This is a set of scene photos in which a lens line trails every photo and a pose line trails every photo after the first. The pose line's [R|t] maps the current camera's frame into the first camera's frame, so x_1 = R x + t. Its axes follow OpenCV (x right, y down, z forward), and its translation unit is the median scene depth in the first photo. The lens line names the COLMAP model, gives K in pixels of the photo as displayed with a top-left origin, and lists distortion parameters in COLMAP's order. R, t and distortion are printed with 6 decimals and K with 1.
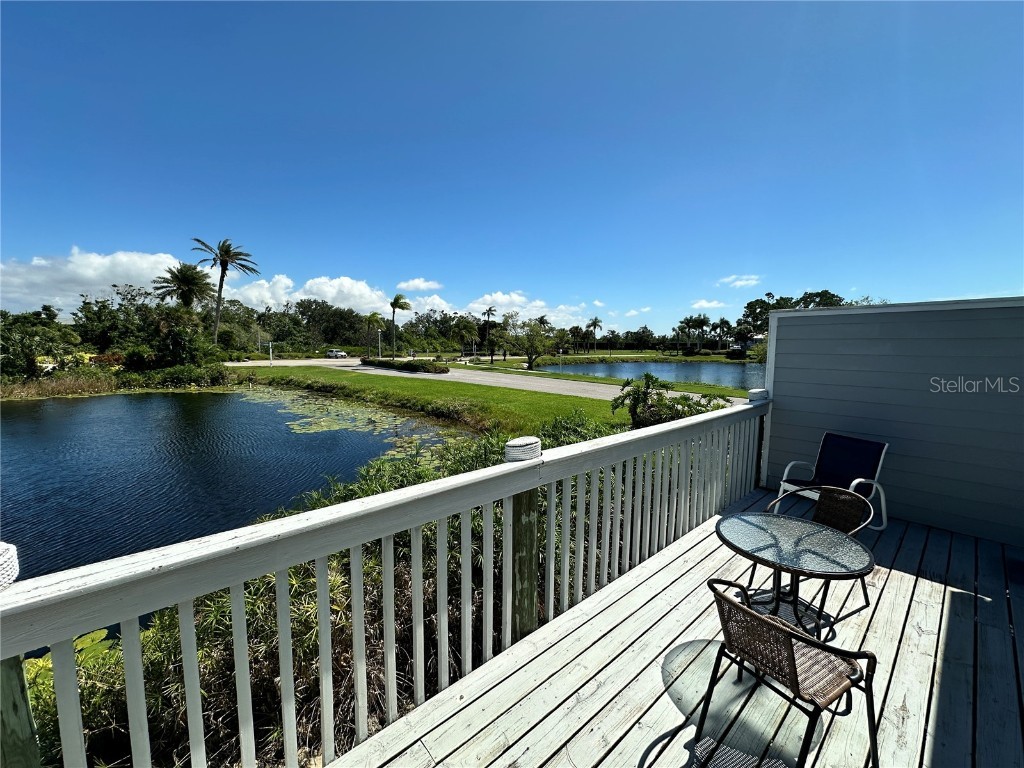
lens RADIAL K [[407.6, 0, 511.1], [0, 407.6, 385.8], [0, 0, 1]] dist [-0.006080, 0.001349]
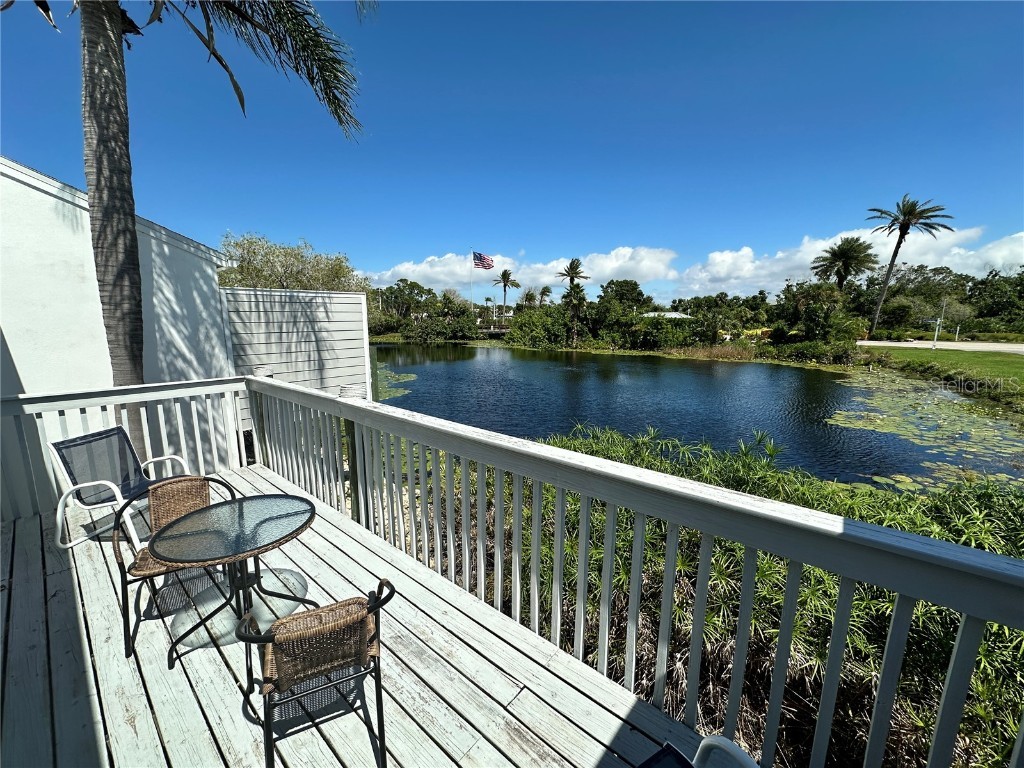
lens RADIAL K [[407.6, 0, 510.5], [0, 407.6, 385.9], [0, 0, 1]] dist [-0.006080, 0.001349]
pose [[0.141610, 0.155467, -0.977638, 0.093474], [-0.100369, 0.984756, 0.142061, -0.007582], [0.984821, 0.078008, 0.155055, 0.082195]]
